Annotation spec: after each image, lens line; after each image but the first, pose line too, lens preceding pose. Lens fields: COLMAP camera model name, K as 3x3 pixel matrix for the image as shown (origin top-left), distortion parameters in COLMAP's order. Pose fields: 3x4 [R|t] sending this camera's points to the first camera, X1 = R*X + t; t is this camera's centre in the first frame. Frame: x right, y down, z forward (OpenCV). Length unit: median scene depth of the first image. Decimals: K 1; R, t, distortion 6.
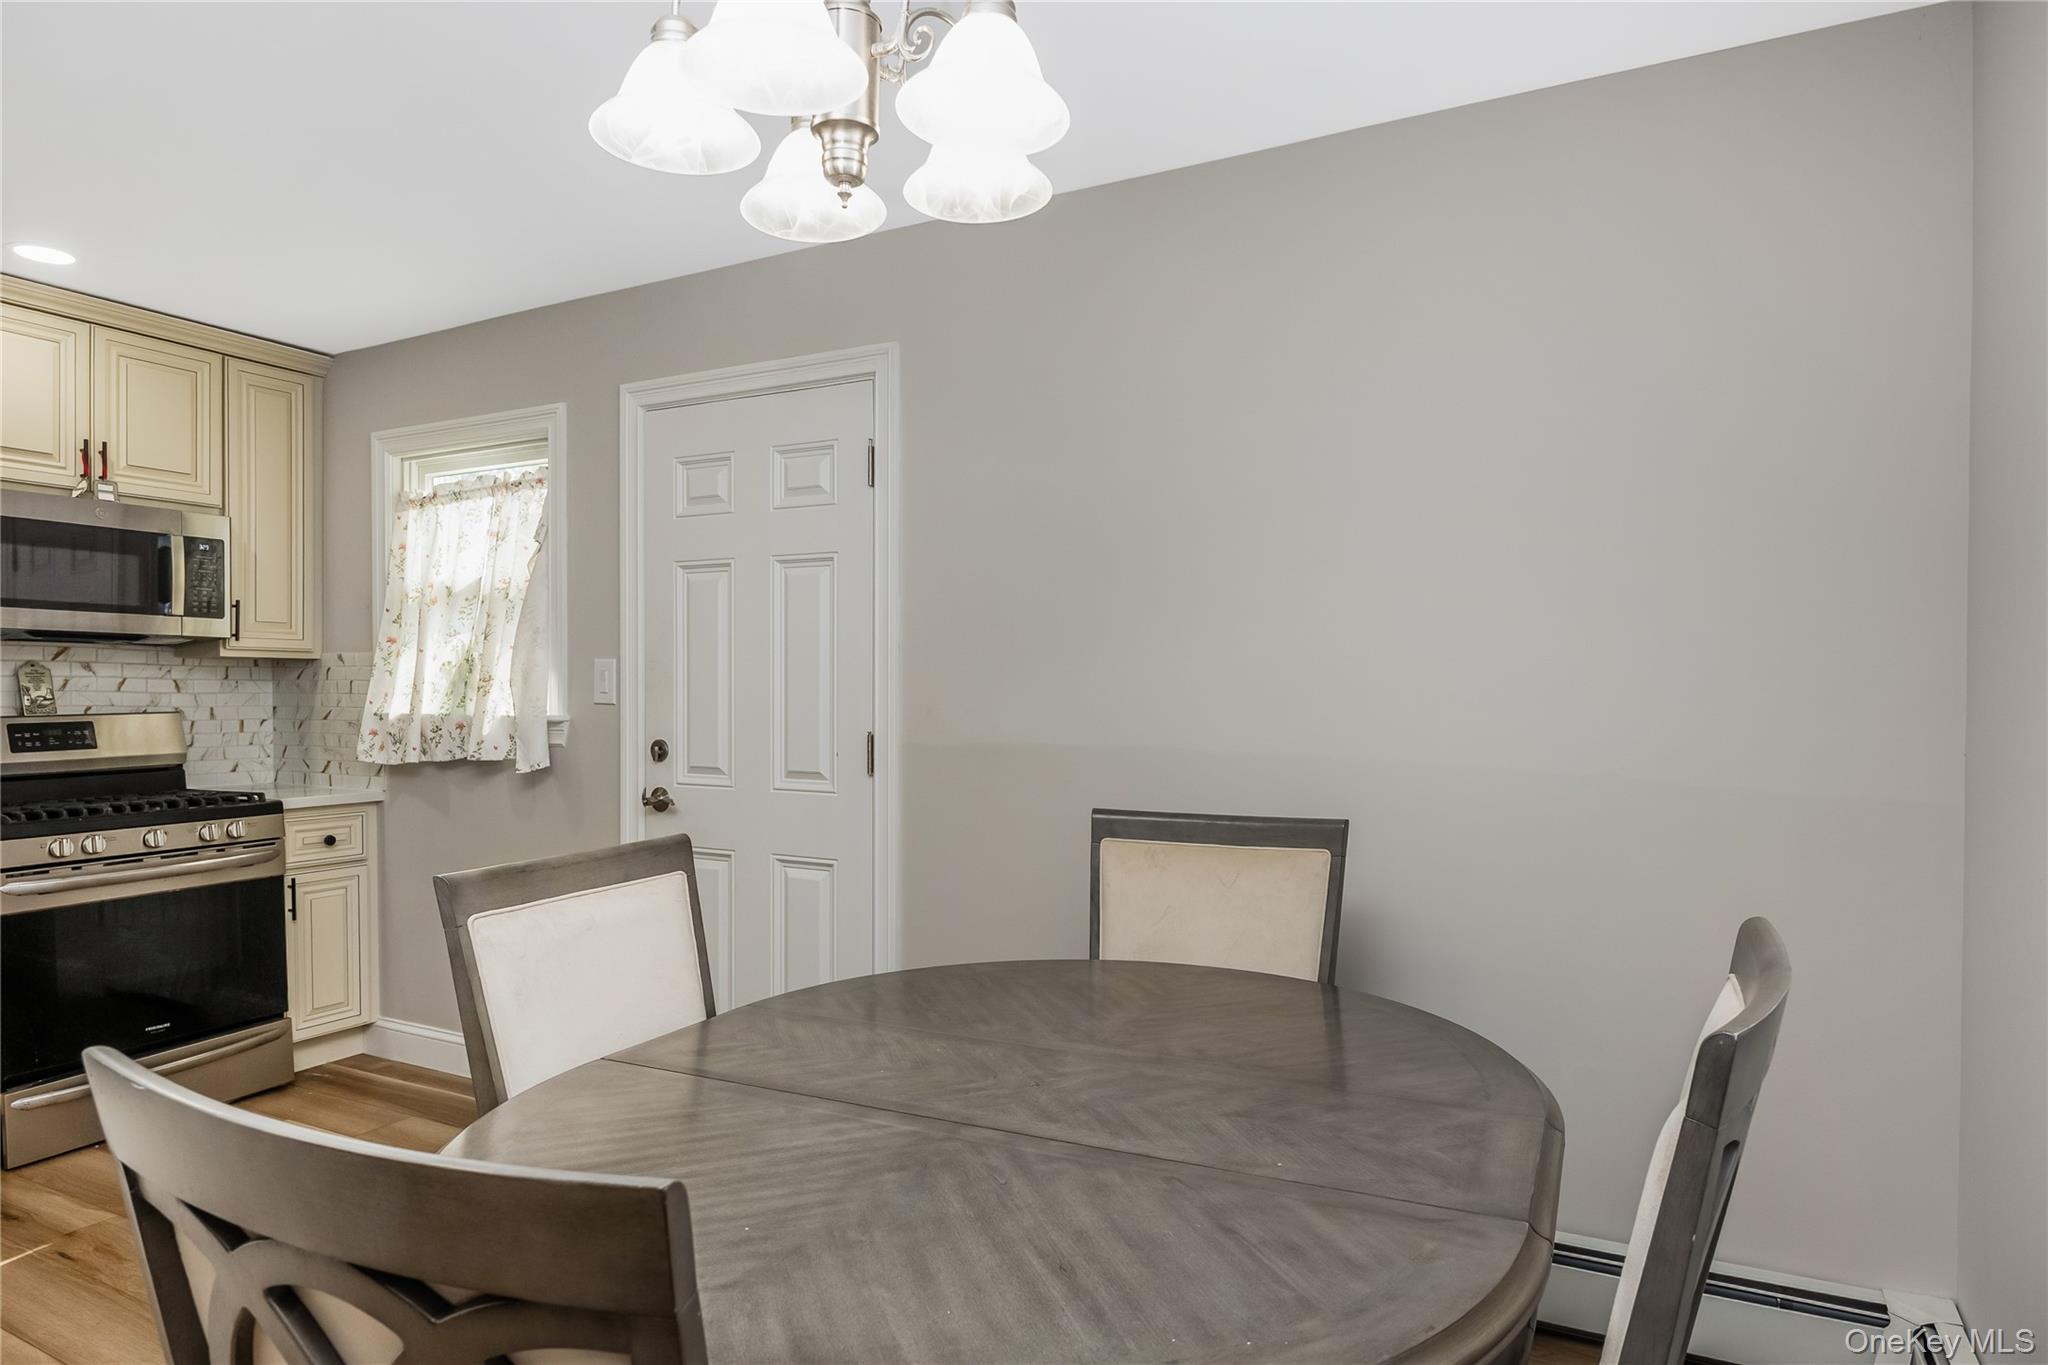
lens RADIAL K [[1146.5, 0, 1025.7], [0, 1146.5, 688.7], [0, 0, 1]] dist [-0.006270, -0.001452]
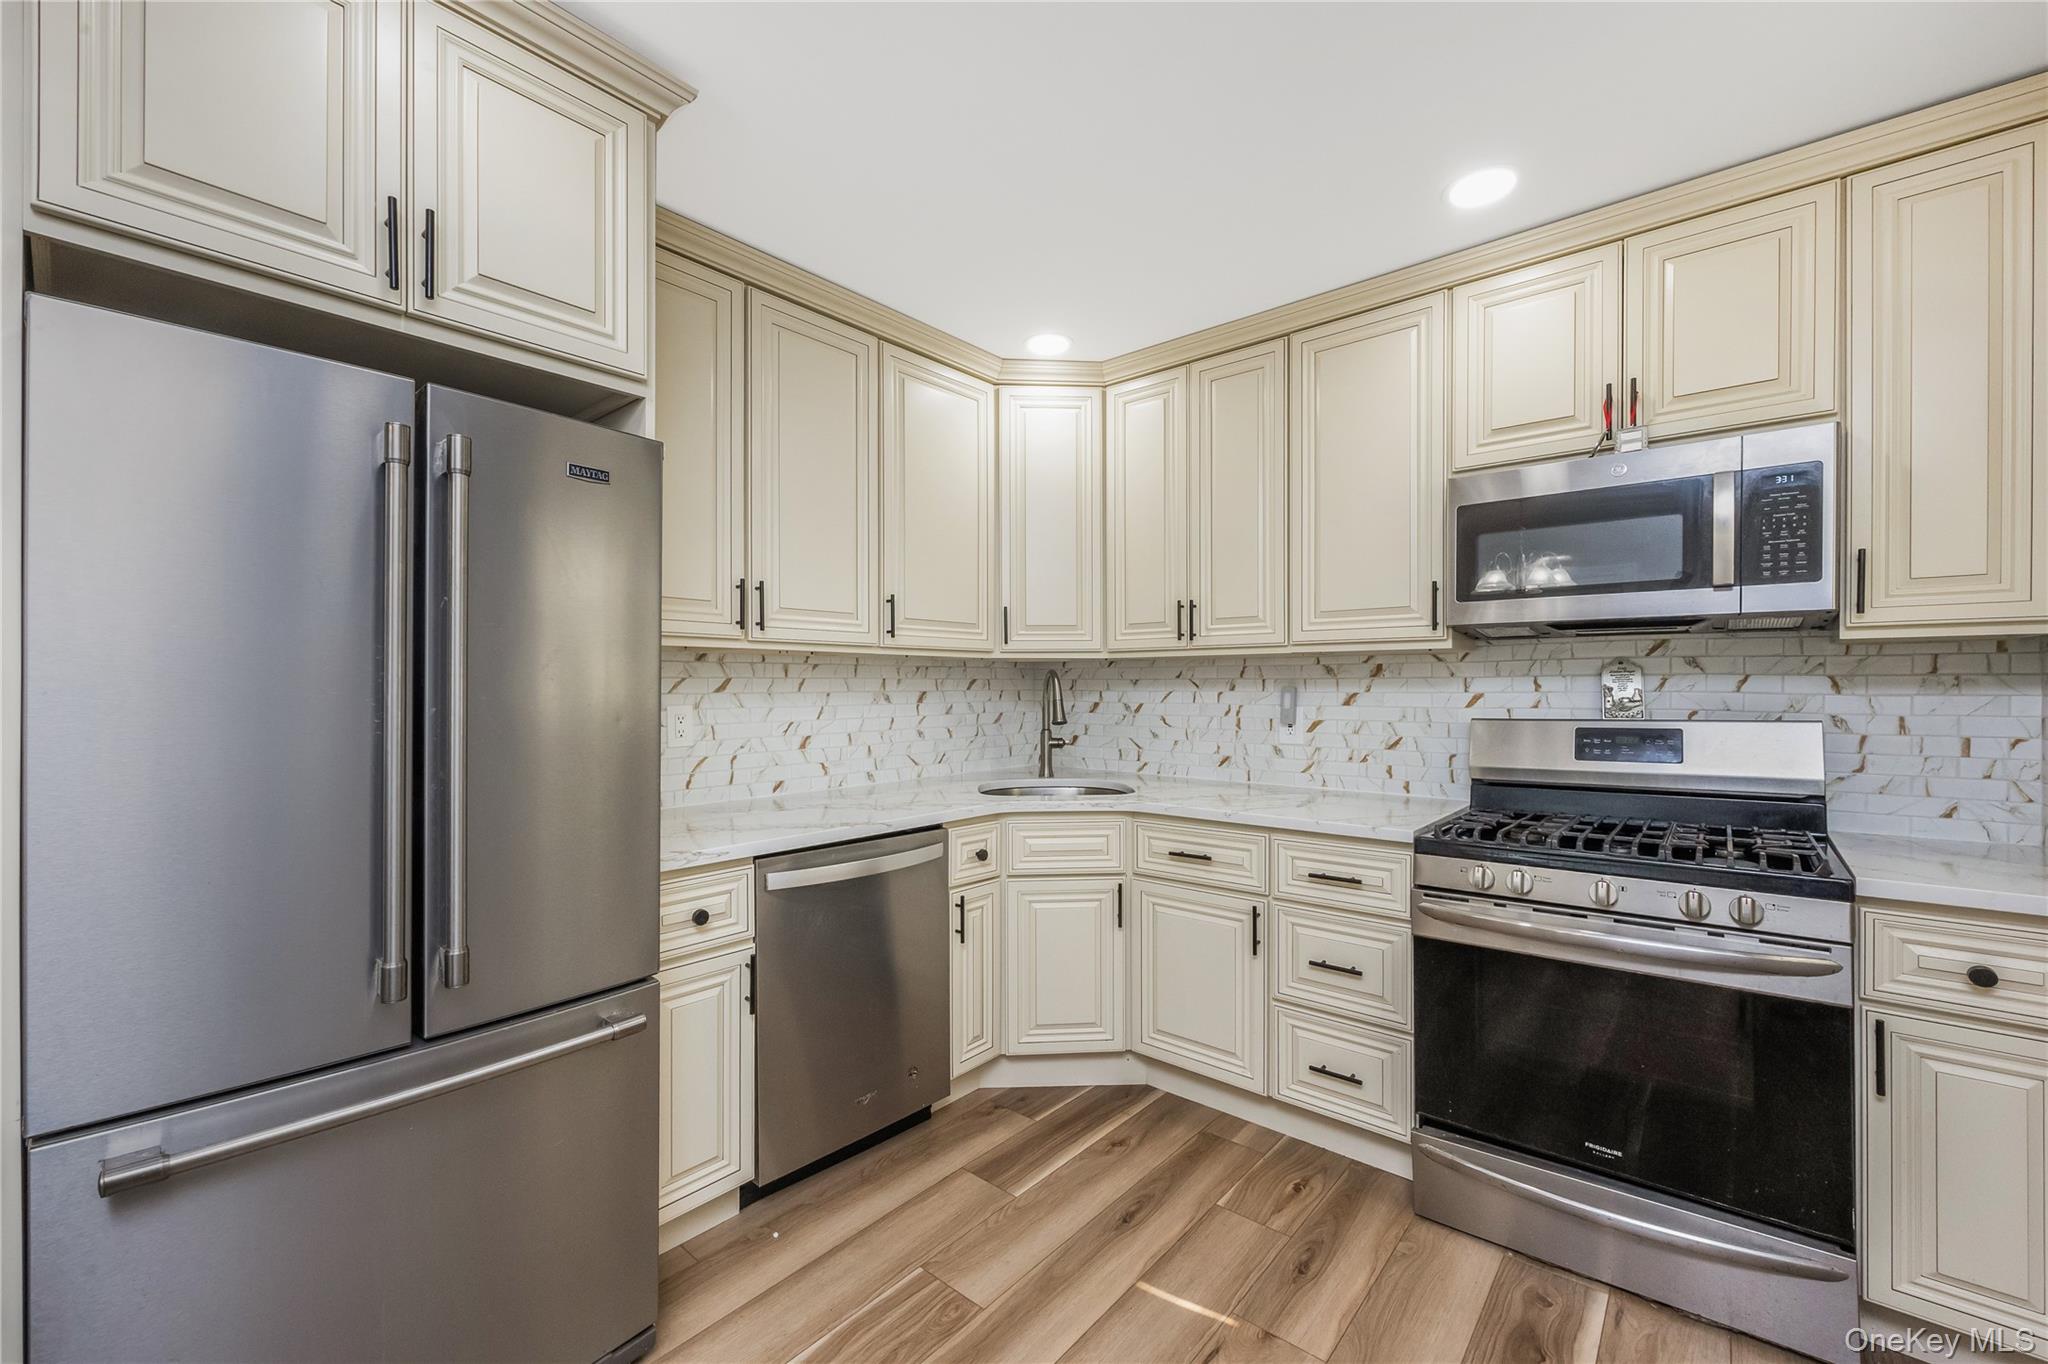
lens RADIAL K [[822.0, 0, 1023.2], [0, 822.0, 691.4], [0, 0, 1]] dist [-0.001160, 0.000180]
pose [[-0.225553, 0.002288, -0.974228, -0.146598], [0.001937, 0.999996, 0.001900, -0.000105], [0.974229, -0.001459, -0.225557, 0.682138]]
